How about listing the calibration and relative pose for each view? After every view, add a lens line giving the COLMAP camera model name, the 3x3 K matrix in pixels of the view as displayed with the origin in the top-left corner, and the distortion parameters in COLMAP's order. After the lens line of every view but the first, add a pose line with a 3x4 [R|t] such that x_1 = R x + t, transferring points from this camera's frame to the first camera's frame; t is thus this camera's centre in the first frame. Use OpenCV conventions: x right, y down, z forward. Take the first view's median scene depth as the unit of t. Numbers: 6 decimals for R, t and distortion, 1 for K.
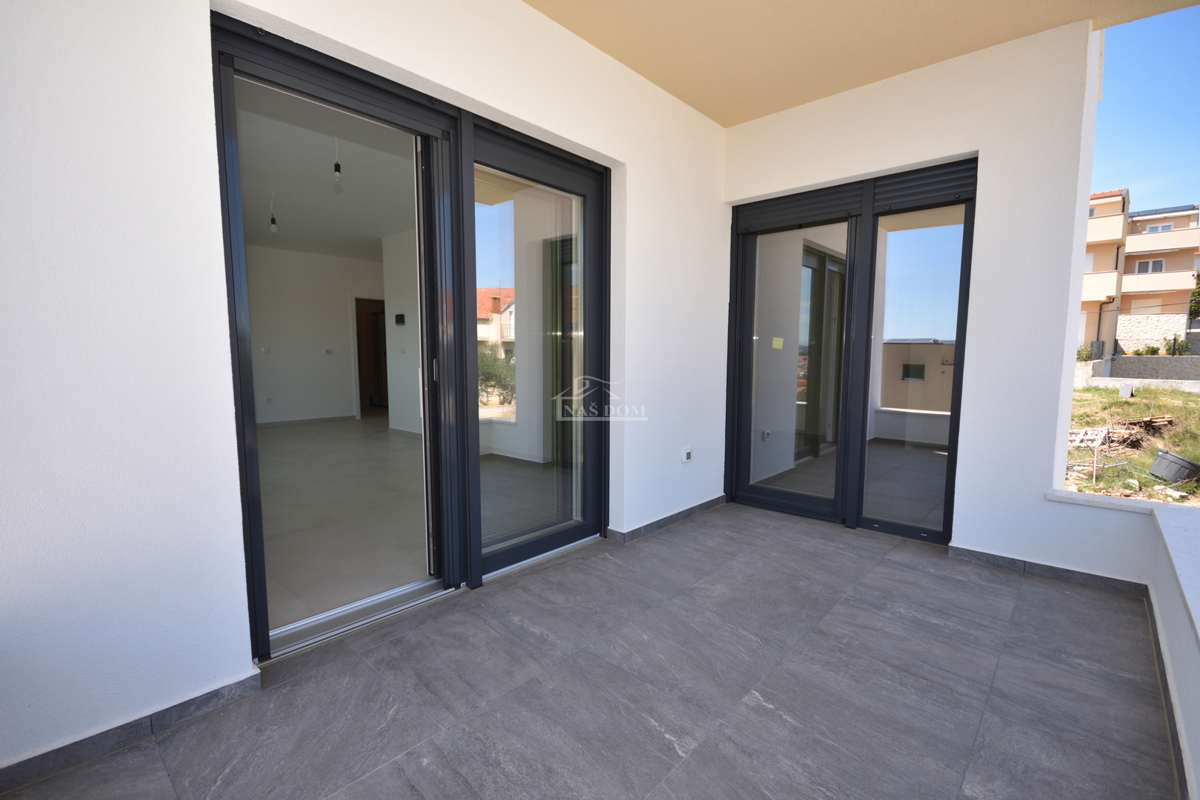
lens RADIAL K [[545.7, 0, 600.0], [0, 545.7, 400.0], [0, 0, 1]] dist [0.000810, 0.000005]
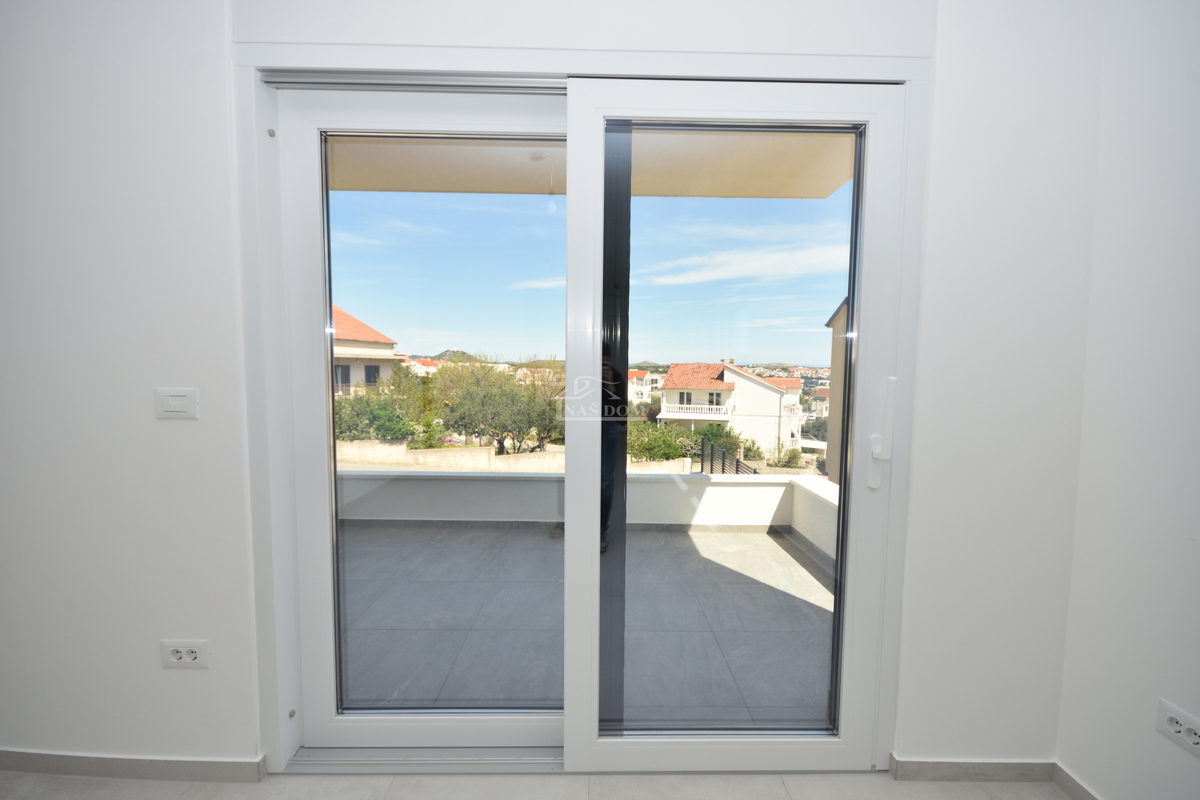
lens RADIAL K [[524.8, 0, 606.4], [0, 524.8, 407.0], [0, 0, 1]] dist [0.002538, -0.005597]
pose [[-0.688326, -0.062583, 0.722697, -0.810255], [0.046324, 0.990446, 0.129890, -0.201901], [-0.723921, 0.122885, -0.678851, 1.540904]]
